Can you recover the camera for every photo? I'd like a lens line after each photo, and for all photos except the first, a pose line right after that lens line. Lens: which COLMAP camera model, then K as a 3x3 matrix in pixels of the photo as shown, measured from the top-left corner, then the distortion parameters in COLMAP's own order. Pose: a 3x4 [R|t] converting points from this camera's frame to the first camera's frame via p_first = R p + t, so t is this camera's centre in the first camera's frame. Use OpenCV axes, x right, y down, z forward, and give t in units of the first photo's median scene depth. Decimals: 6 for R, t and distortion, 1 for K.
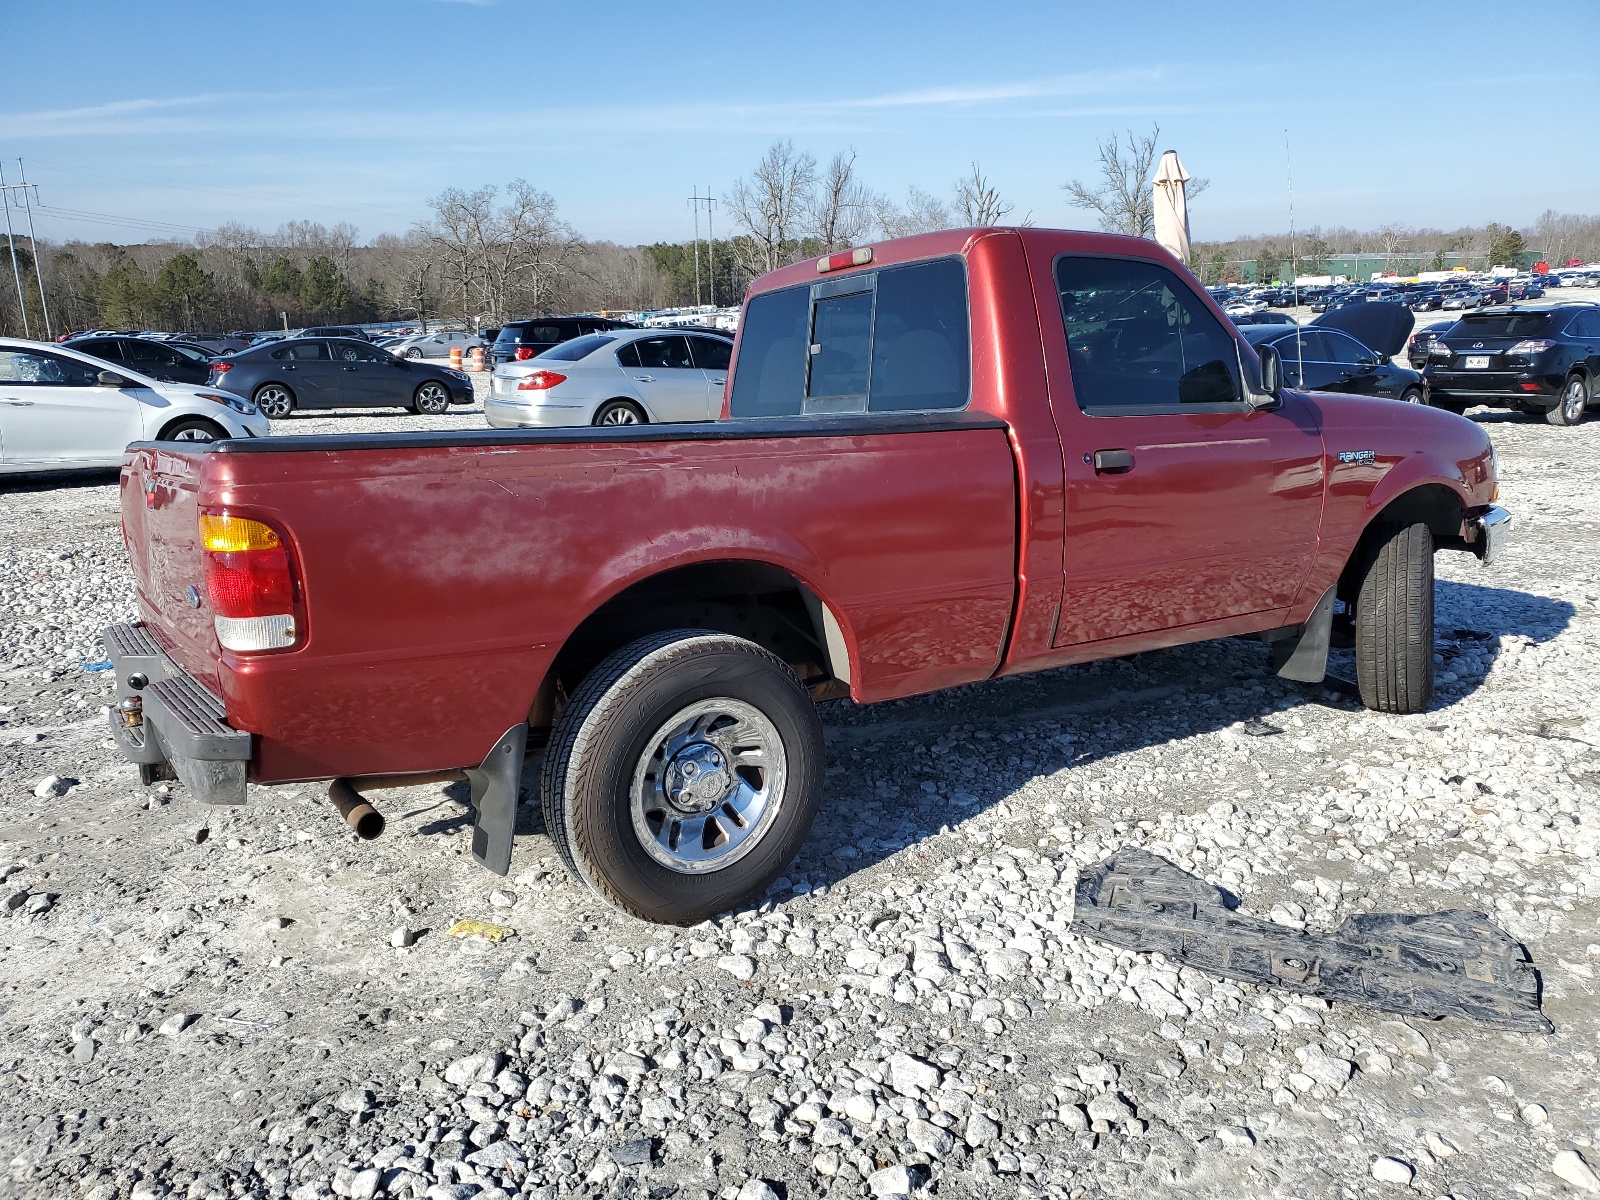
lens RADIAL K [[1227.5, 0, 798.8], [0, 1227.5, 603.1], [0, 0, 1]] dist [0.002611, 0.006225]
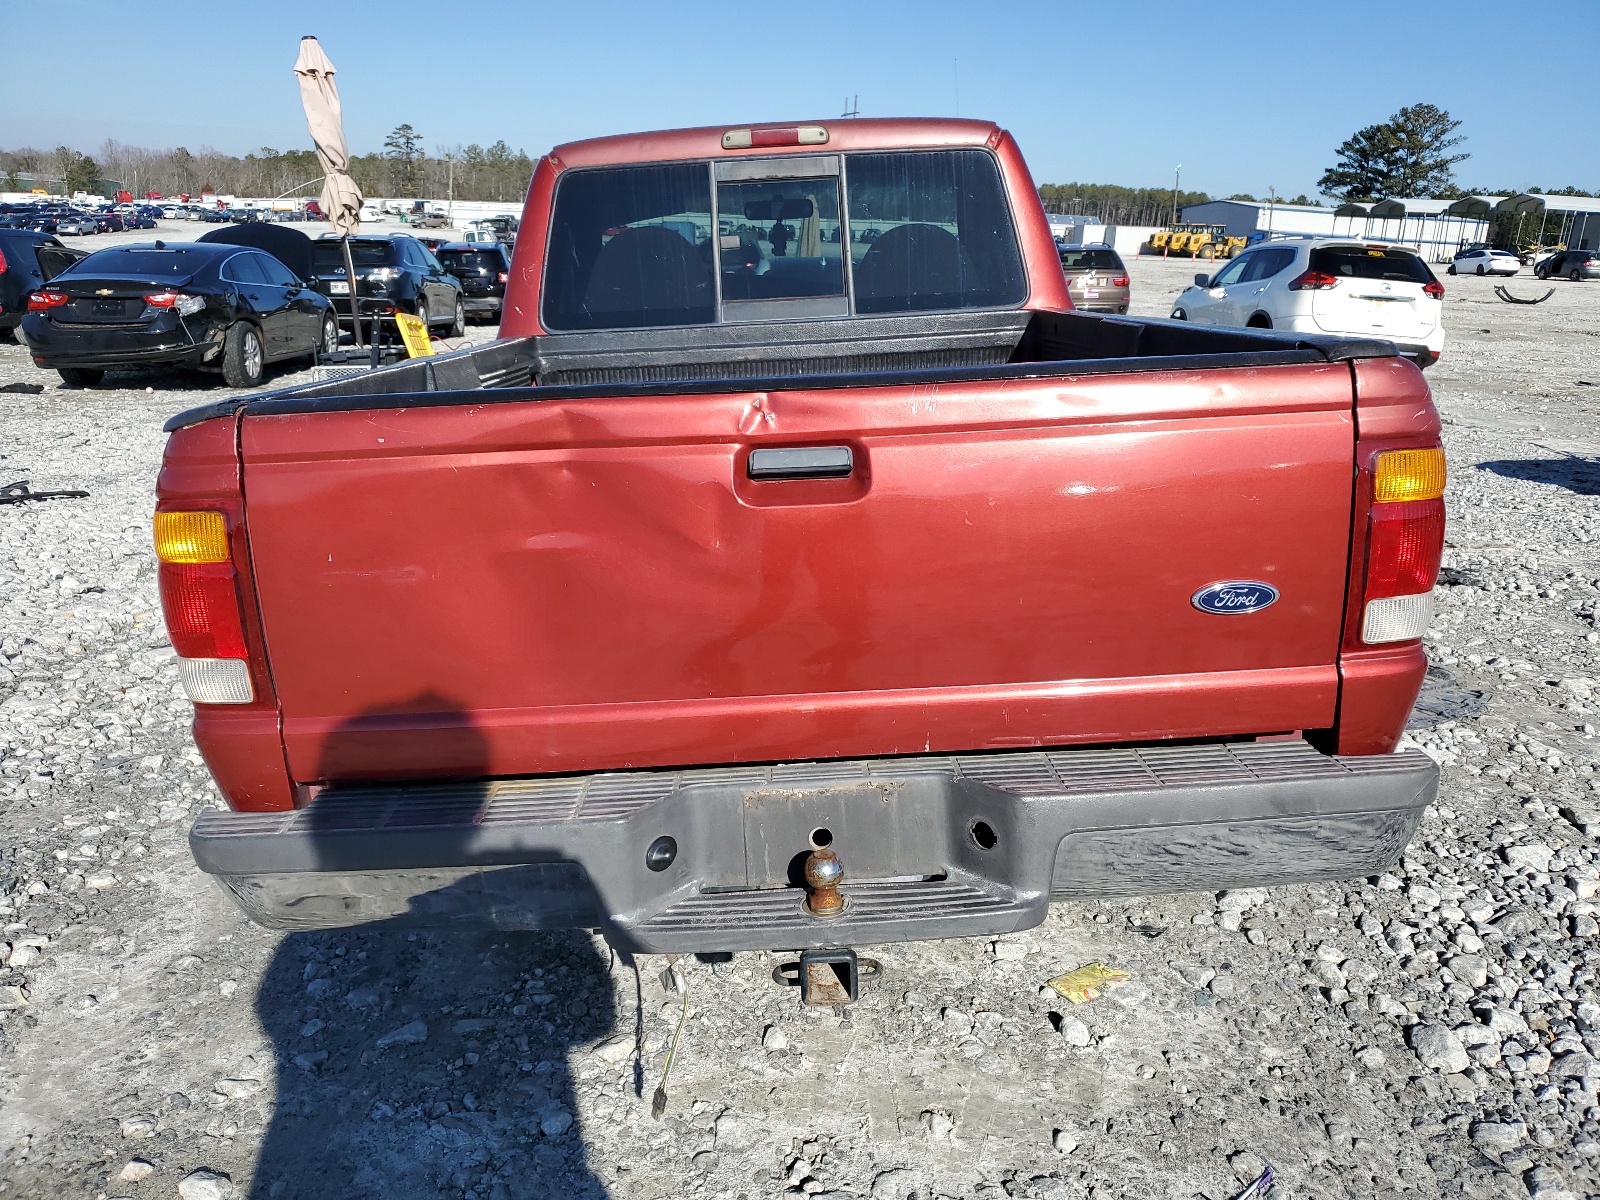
lens RADIAL K [[1227.5, 0, 799.1], [0, 1227.5, 596.5], [0, 0, 1]] dist [0.002611, 0.006225]
pose [[0.527330, -0.192705, 0.827519, -0.162138], [0.151408, 0.979665, 0.131652, -0.017261], [-0.836061, 0.055868, 0.545784, 0.121424]]
